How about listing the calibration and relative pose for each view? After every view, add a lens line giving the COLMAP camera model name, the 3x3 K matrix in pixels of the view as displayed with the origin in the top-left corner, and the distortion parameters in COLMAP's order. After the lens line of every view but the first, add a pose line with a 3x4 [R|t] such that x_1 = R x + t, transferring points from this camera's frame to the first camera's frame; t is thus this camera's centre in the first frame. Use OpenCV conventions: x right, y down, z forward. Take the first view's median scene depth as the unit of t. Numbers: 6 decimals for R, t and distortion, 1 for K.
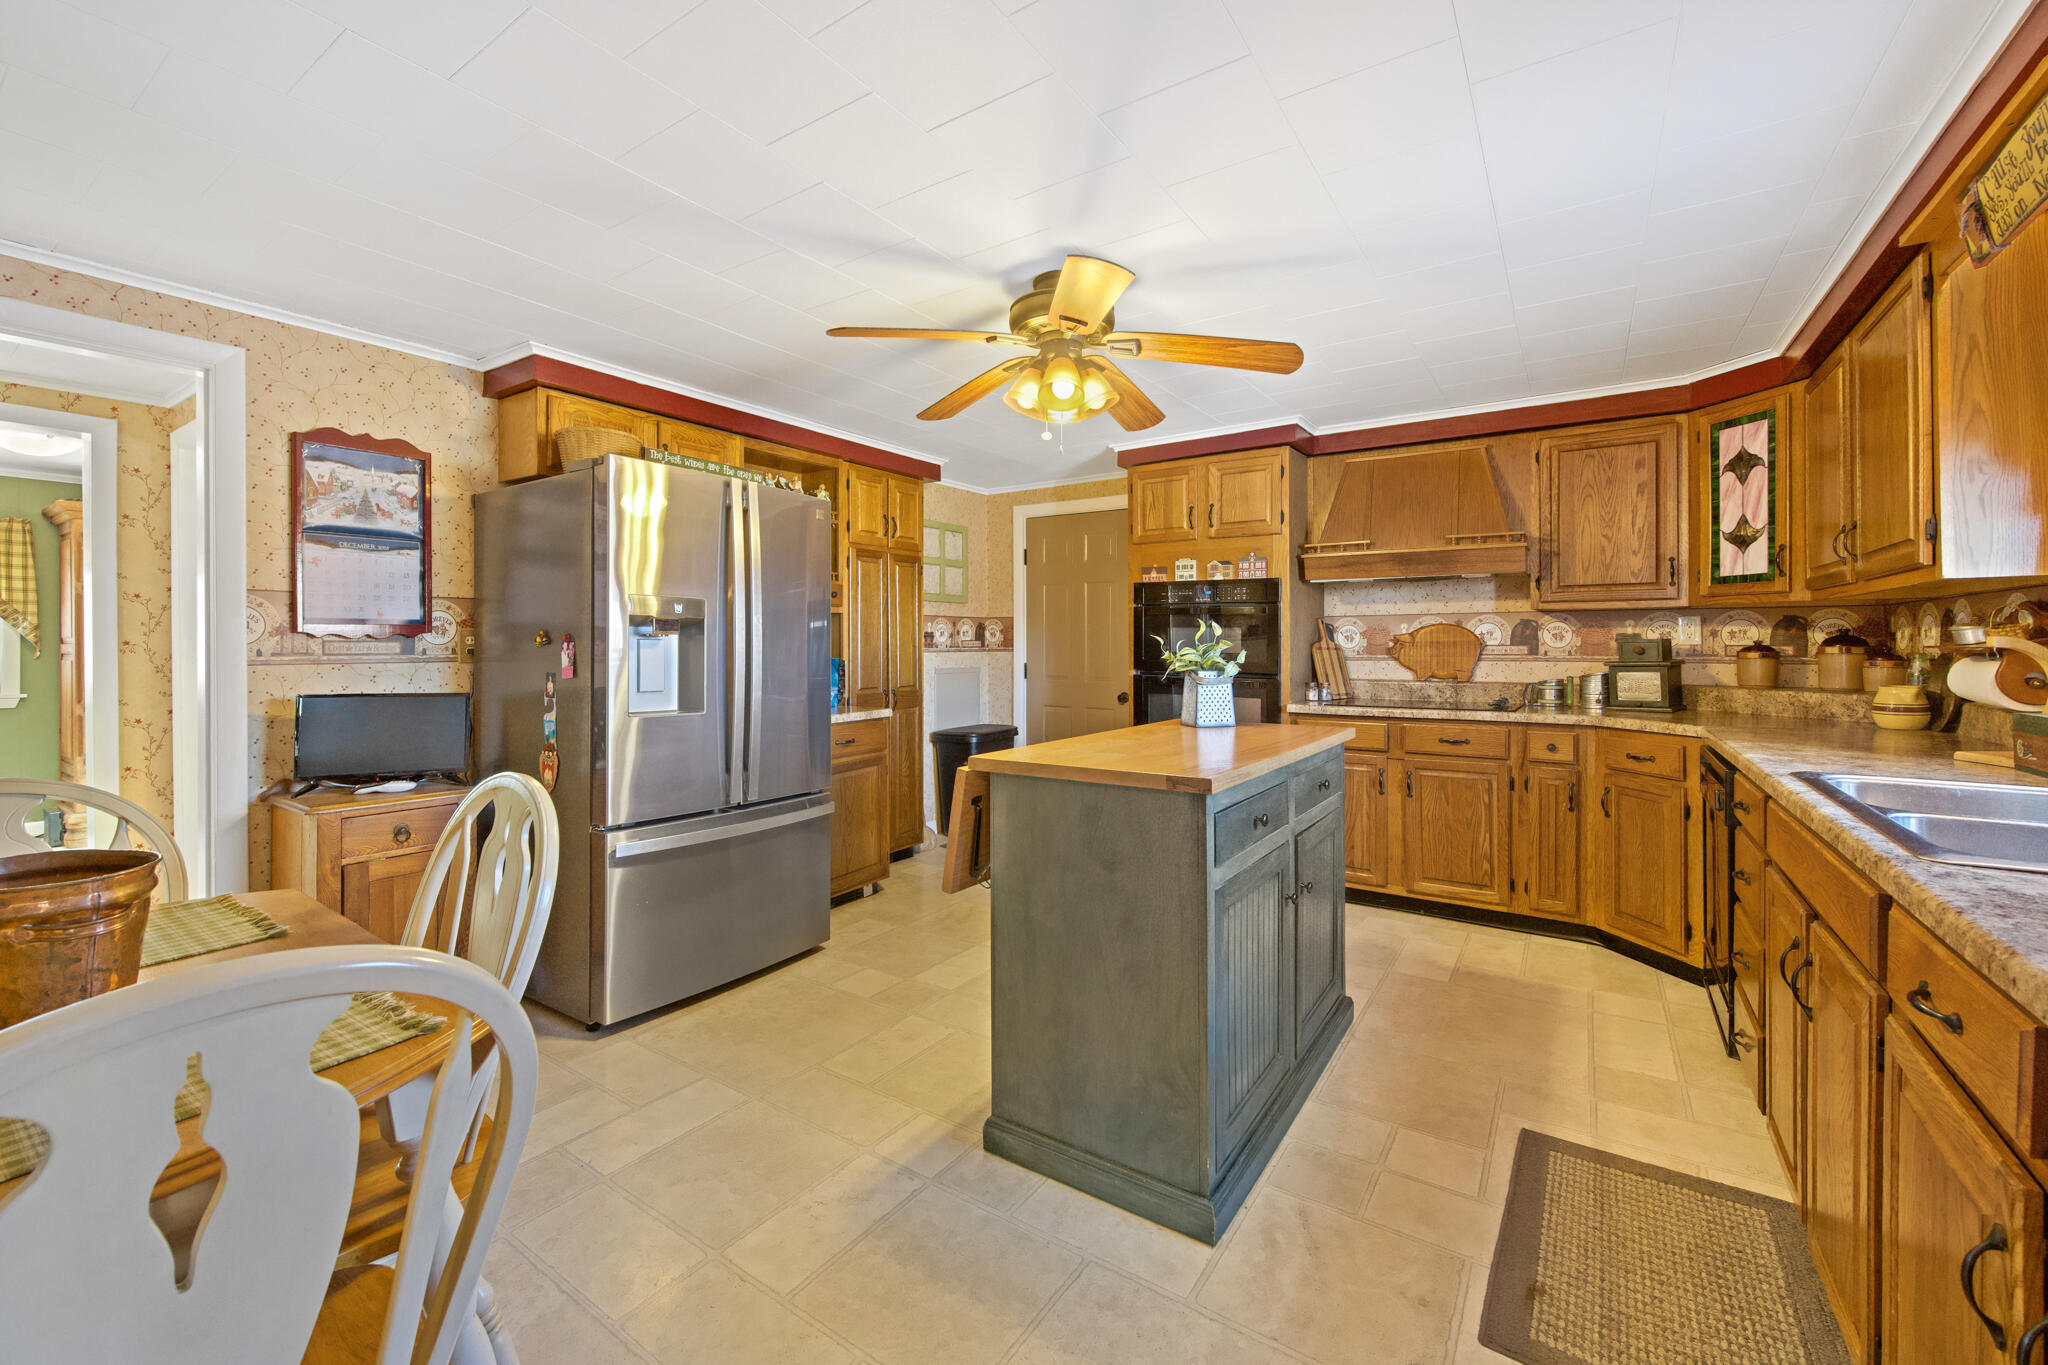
lens RADIAL K [[823.9, 0, 1026.8], [0, 823.9, 647.5], [0, 0, 1]] dist [-0.000466, 0.000103]
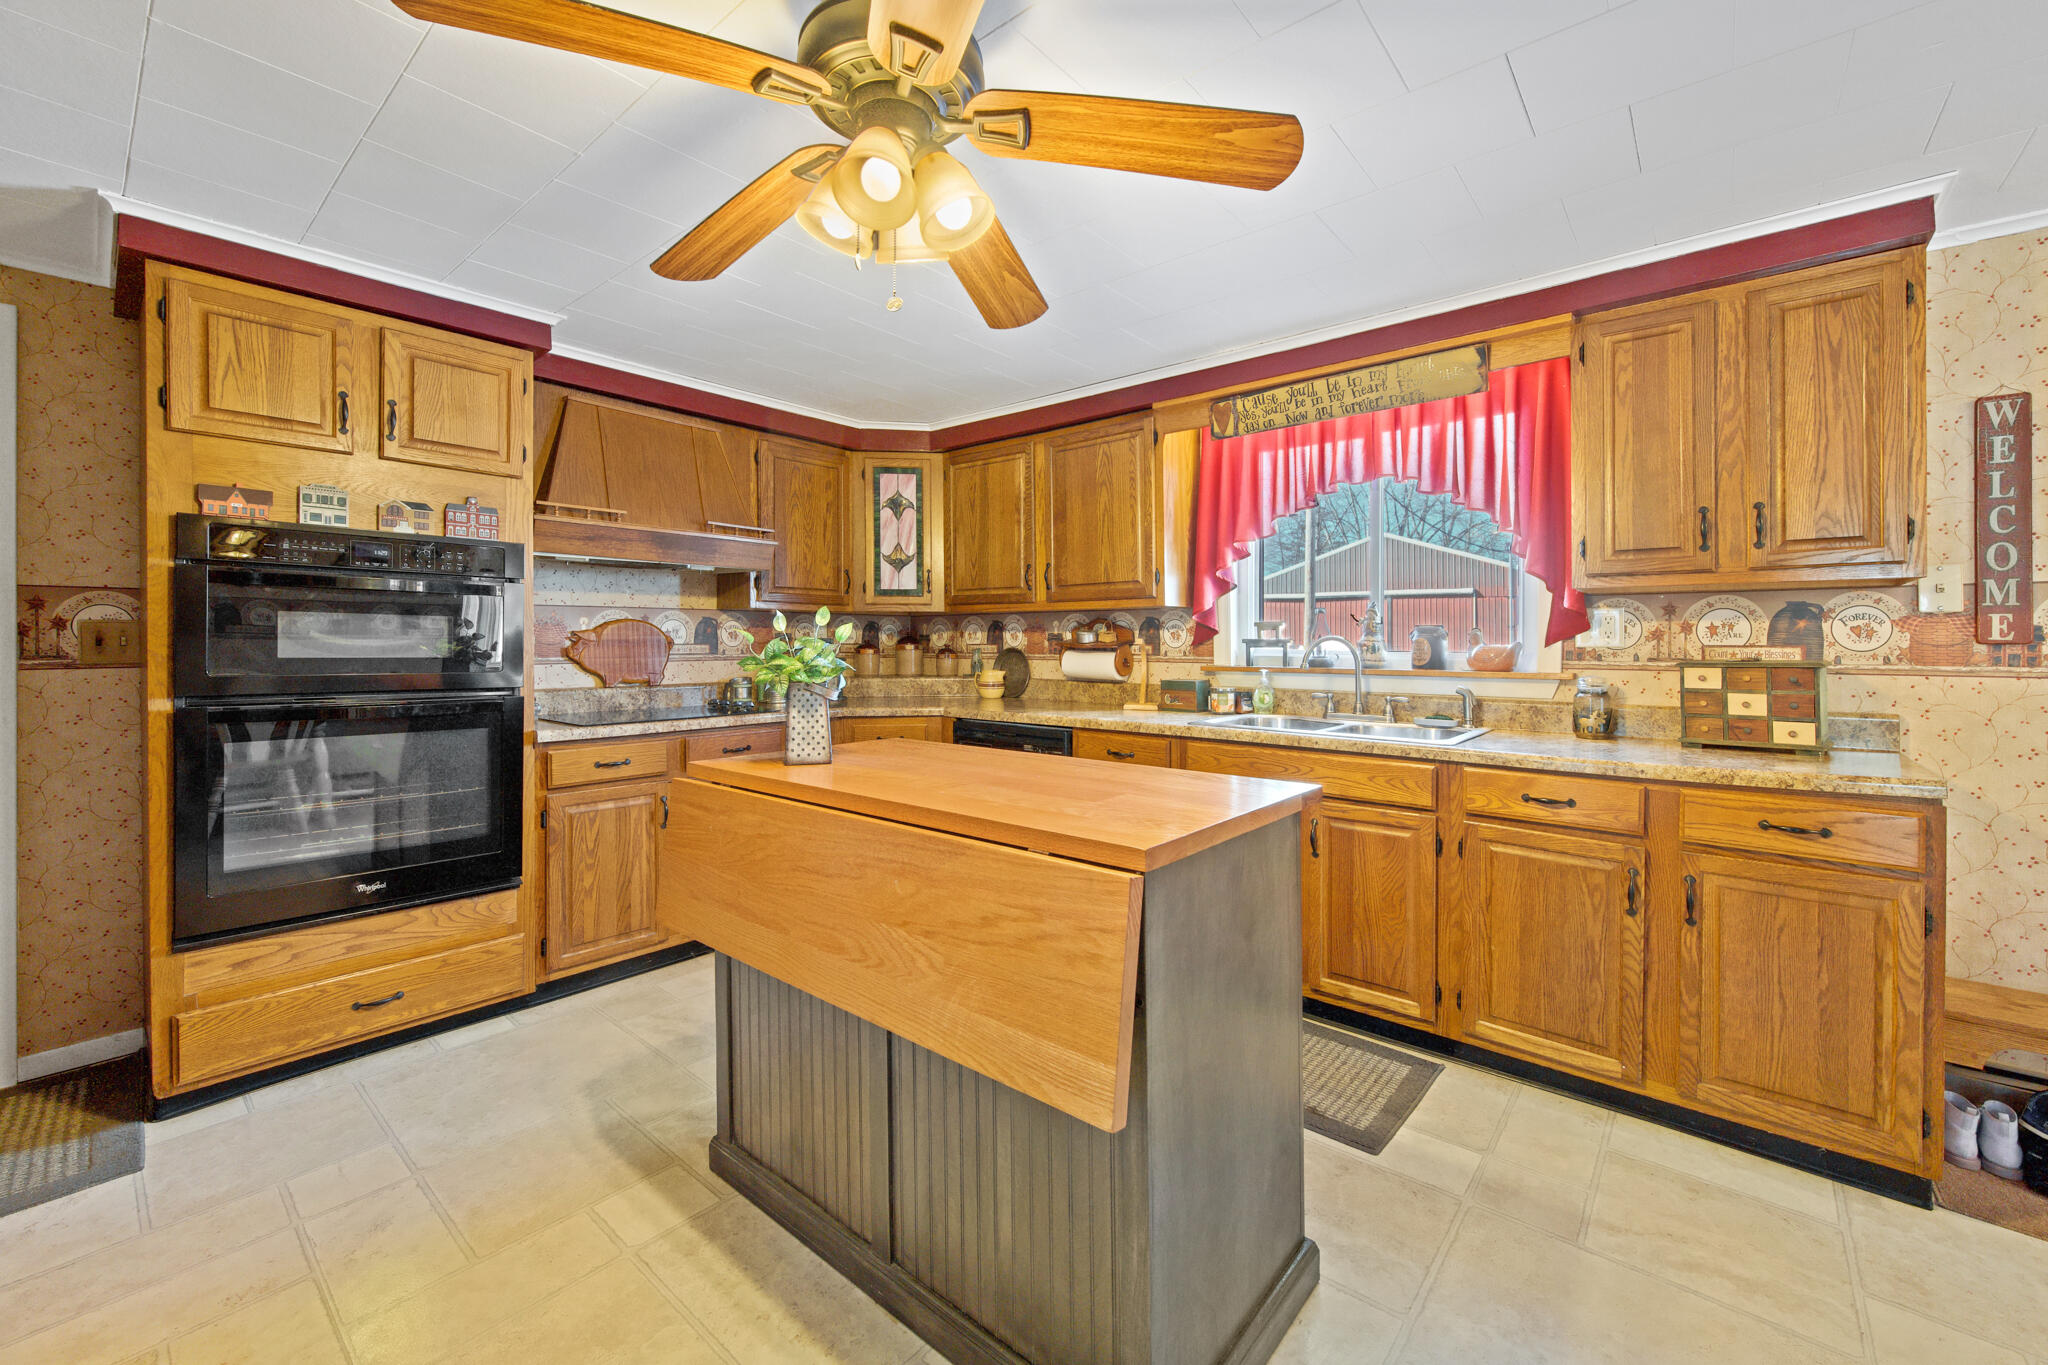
lens RADIAL K [[823.9, 0, 1026.8], [0, 823.9, 647.5], [0, 0, 1]] dist [-0.000466, 0.000103]
pose [[0.110949, -0.004372, 0.993817, -0.341659], [0.004954, 0.999980, 0.003846, -0.000618], [-0.993814, 0.004497, 0.110968, 0.560782]]
